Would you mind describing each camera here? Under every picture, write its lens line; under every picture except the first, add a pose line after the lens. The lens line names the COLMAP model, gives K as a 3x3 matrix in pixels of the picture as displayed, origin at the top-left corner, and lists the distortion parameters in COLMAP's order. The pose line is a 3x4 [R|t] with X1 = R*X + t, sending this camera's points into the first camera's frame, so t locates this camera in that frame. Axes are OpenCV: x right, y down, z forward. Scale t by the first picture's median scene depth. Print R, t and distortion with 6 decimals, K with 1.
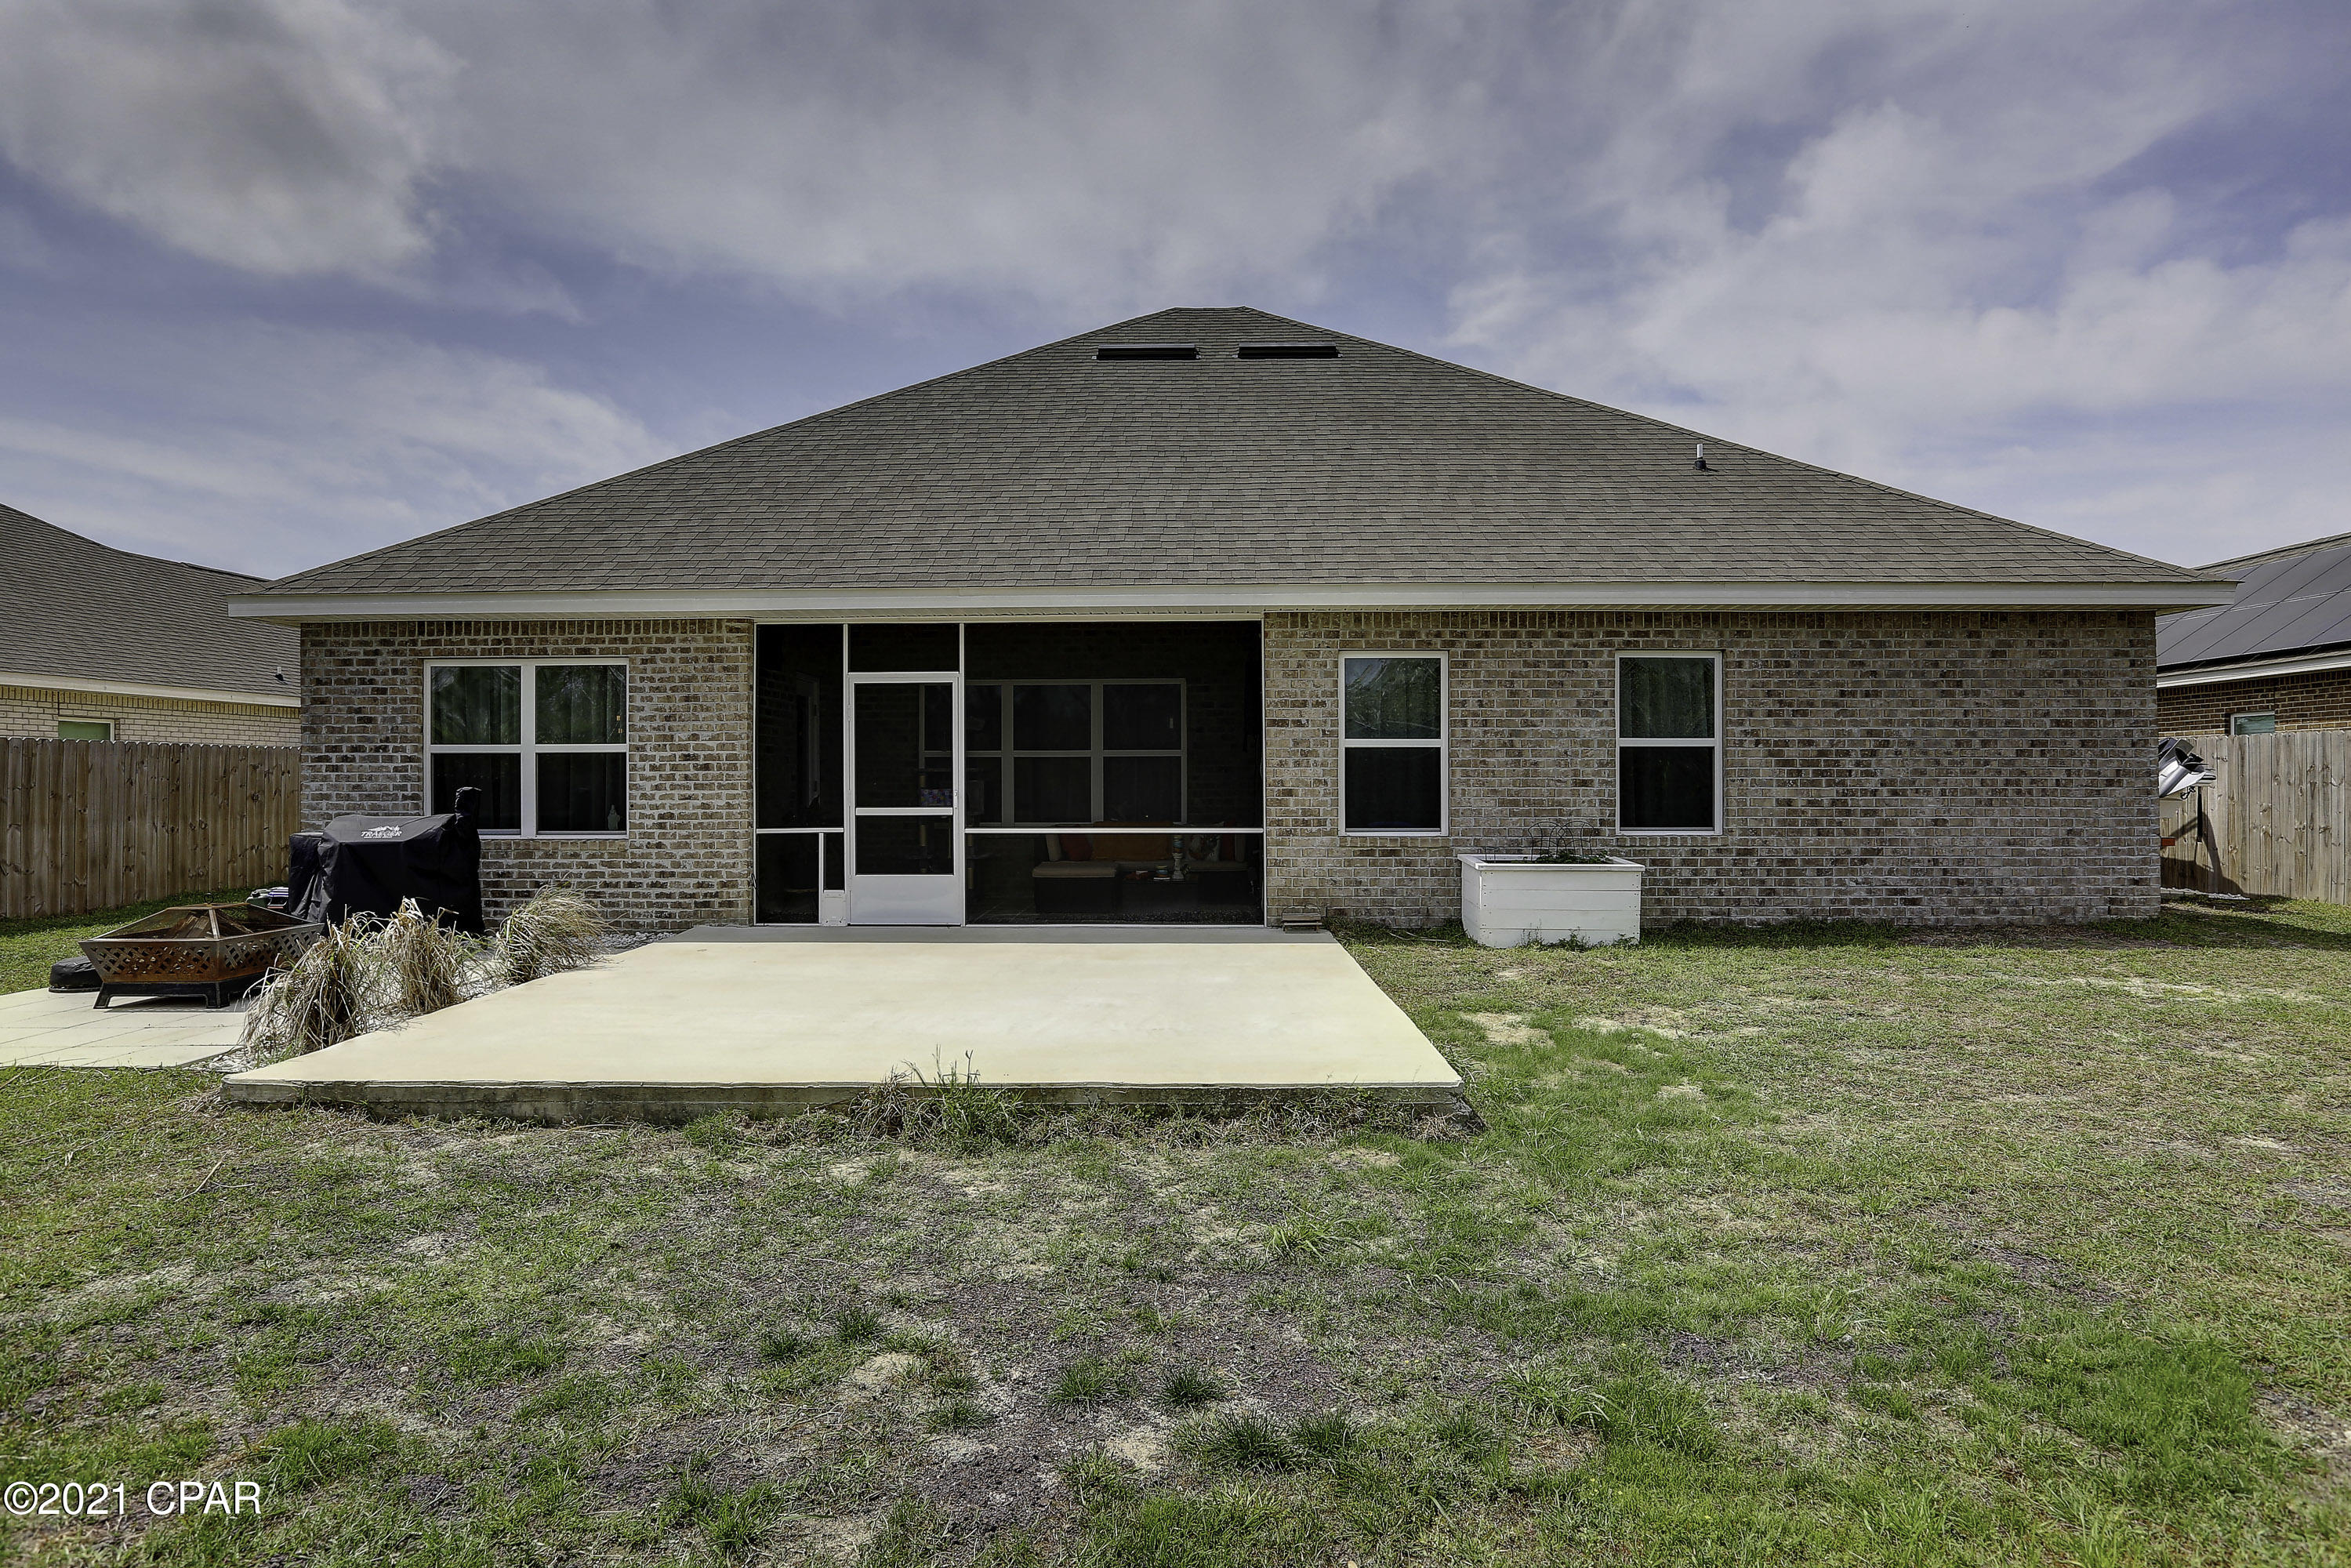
lens RADIAL K [[1285.6, 0, 1167.3], [0, 1285.6, 788.2], [0, 0, 1]] dist [-0.000845, 0.003846]
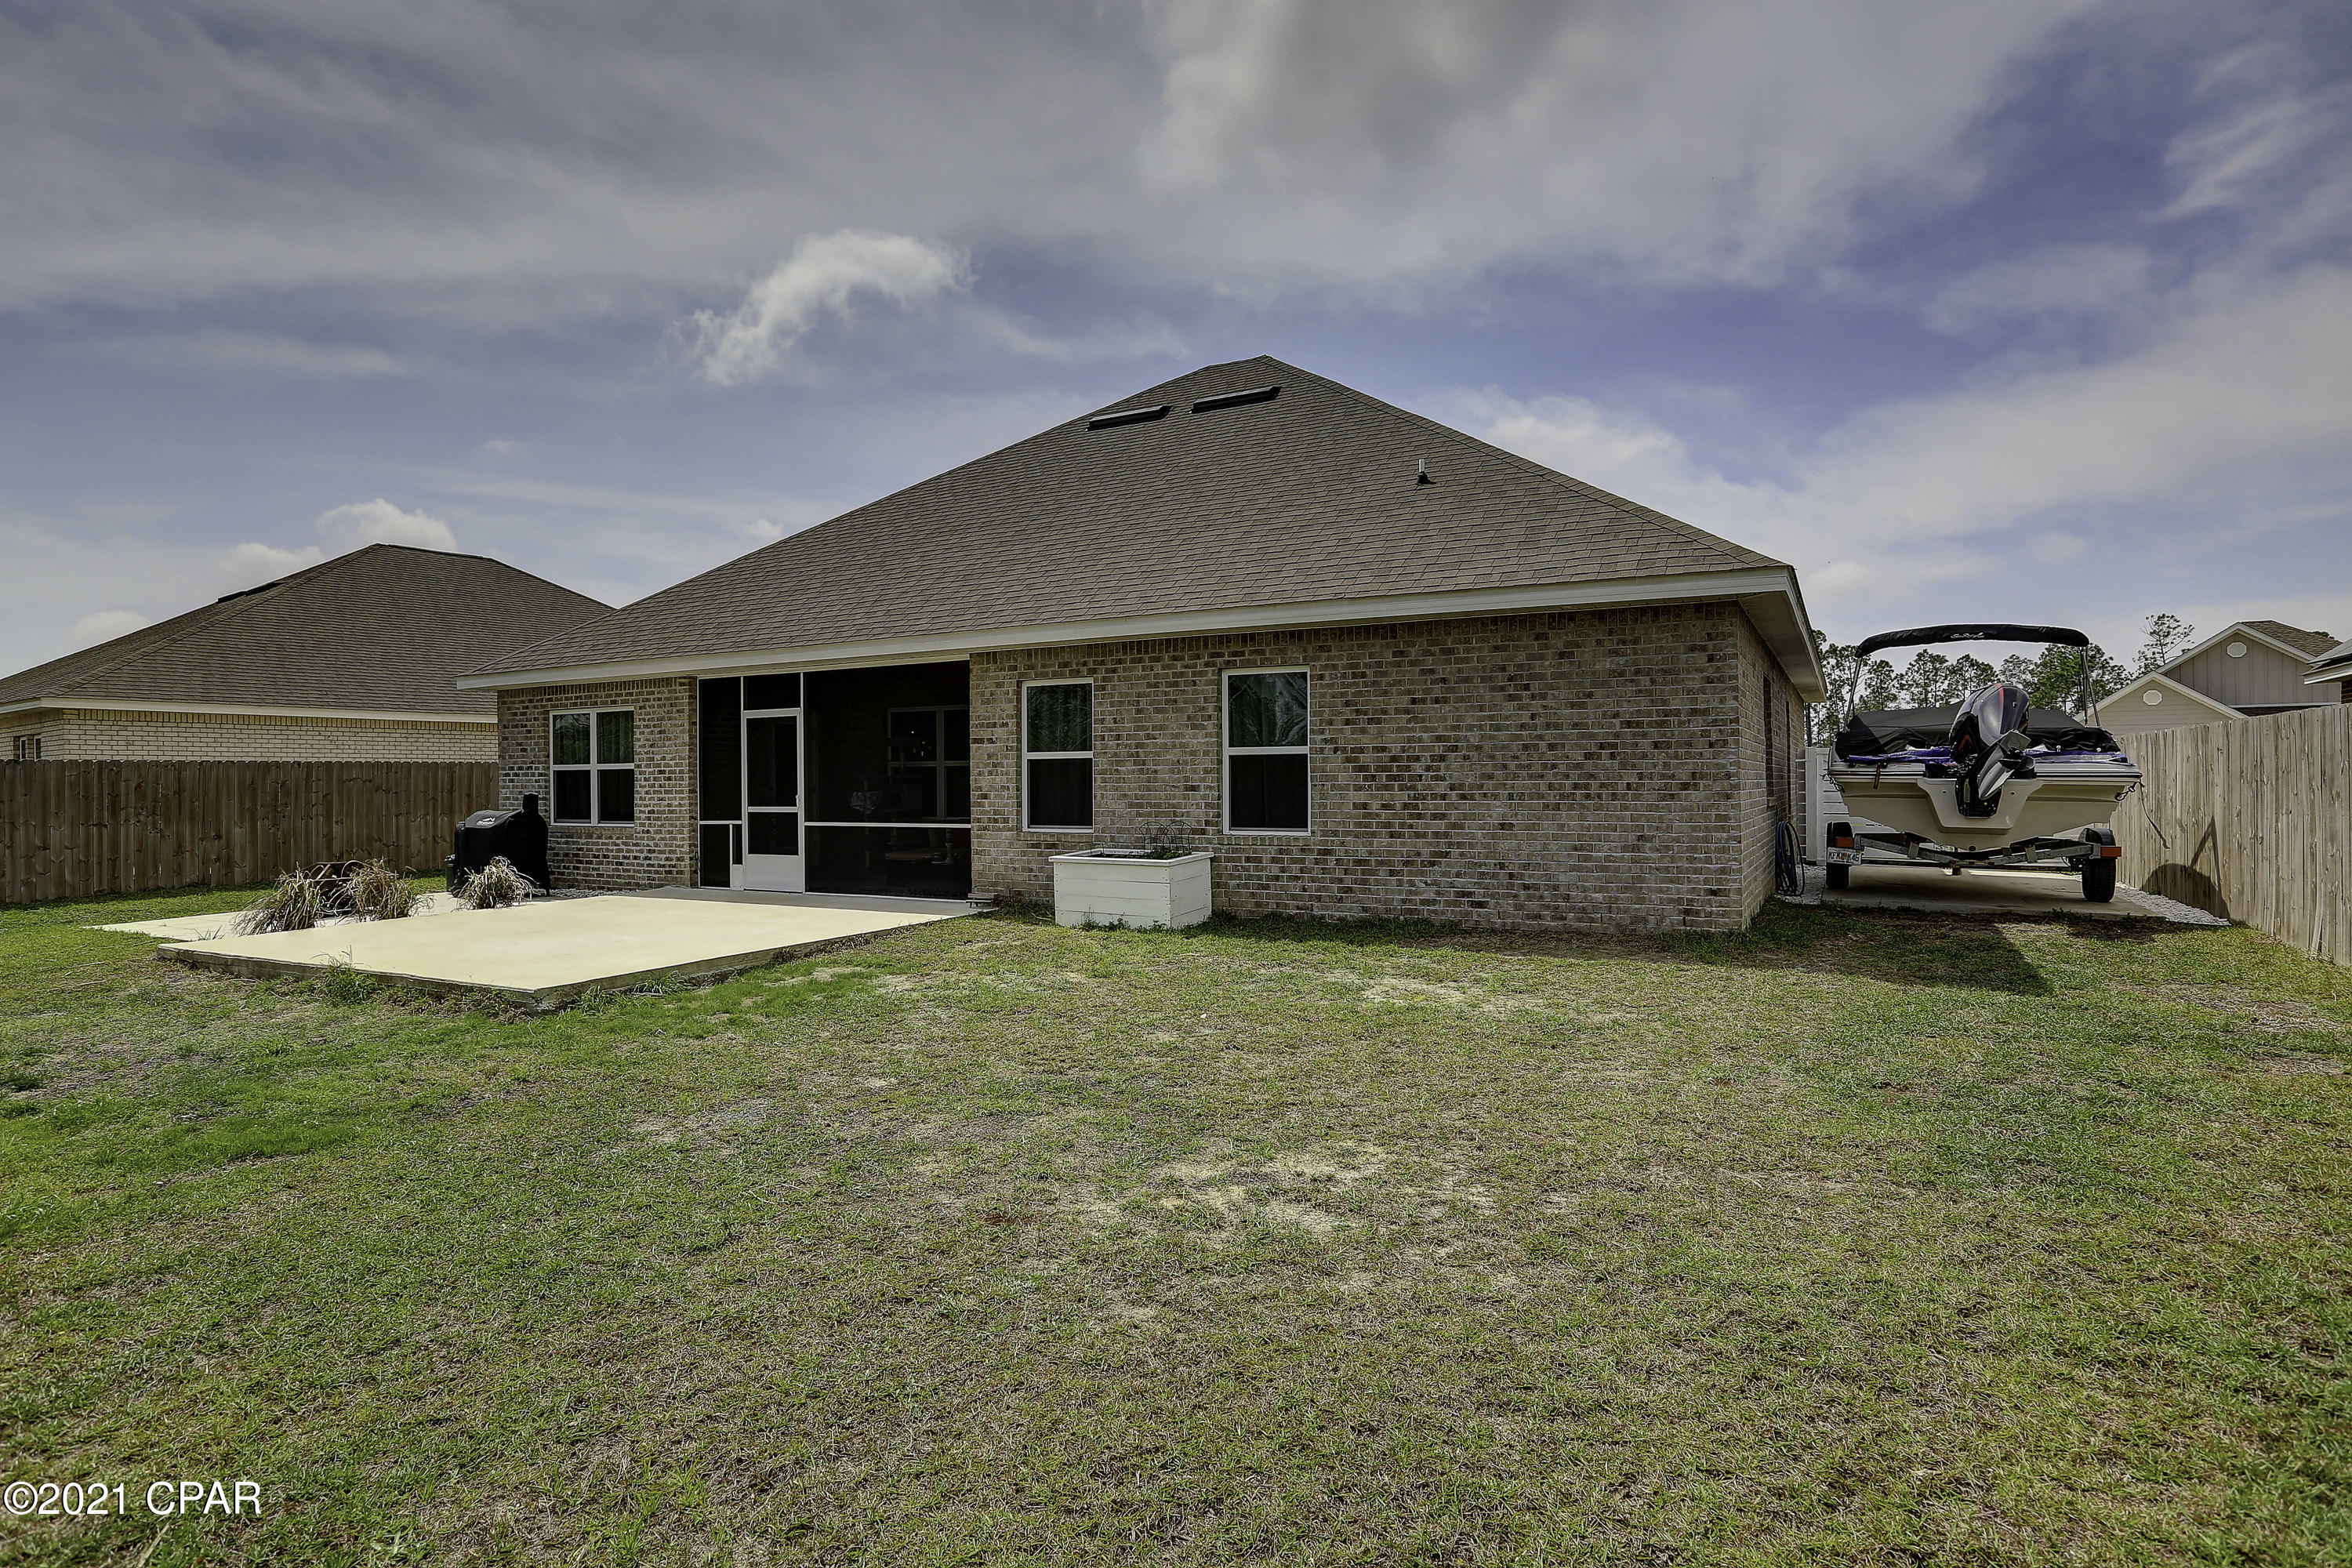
lens RADIAL K [[1300.8, 0, 1181.3], [0, 1300.8, 770.2], [0, 0, 1]] dist [0.009087, 0.002873]
pose [[0.872675, -0.009233, -0.488214, 0.873161], [0.006969, 0.999955, -0.006454, -0.012374], [0.488251, 0.002230, 0.872700, -0.010066]]
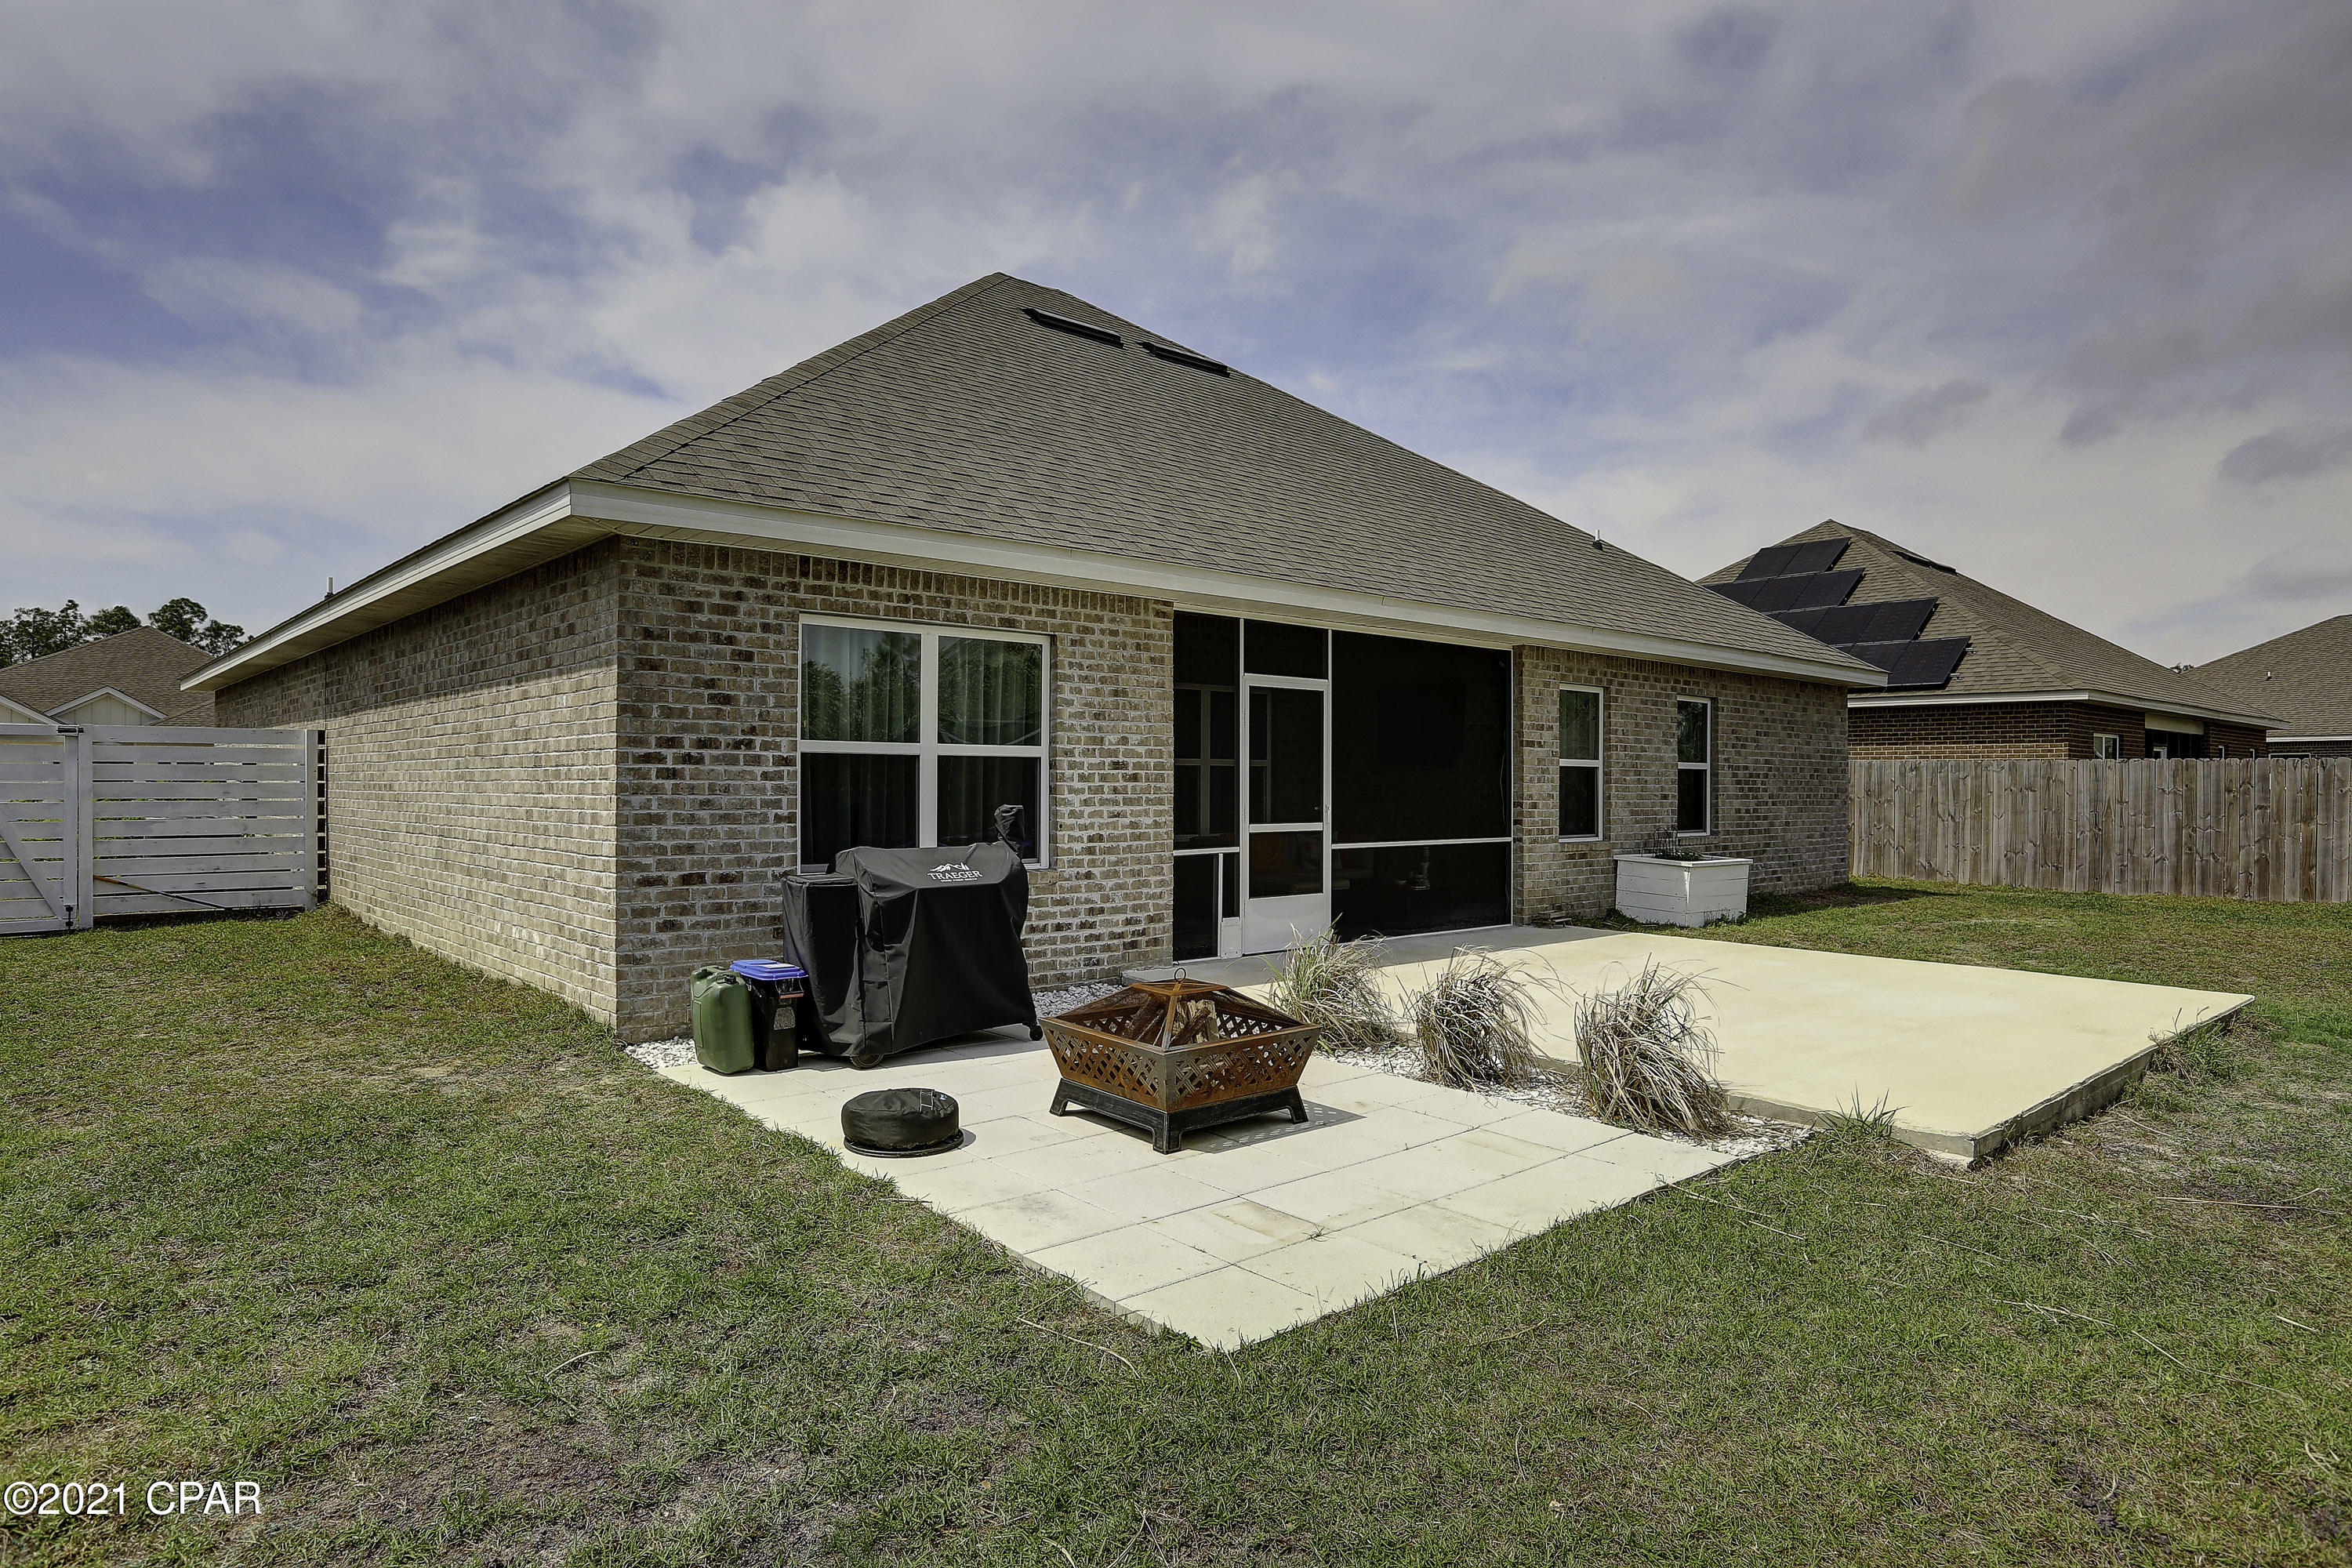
lens RADIAL K [[1284.9, 0, 1181.8], [0, 1284.9, 792.2], [0, 0, 1]] dist [-0.025968, -0.001911]
pose [[0.741741, 0.002341, 0.670682, -0.885316], [-0.004214, 0.999990, 0.001170, -0.008154], [-0.670673, -0.003694, 0.741744, 0.370740]]
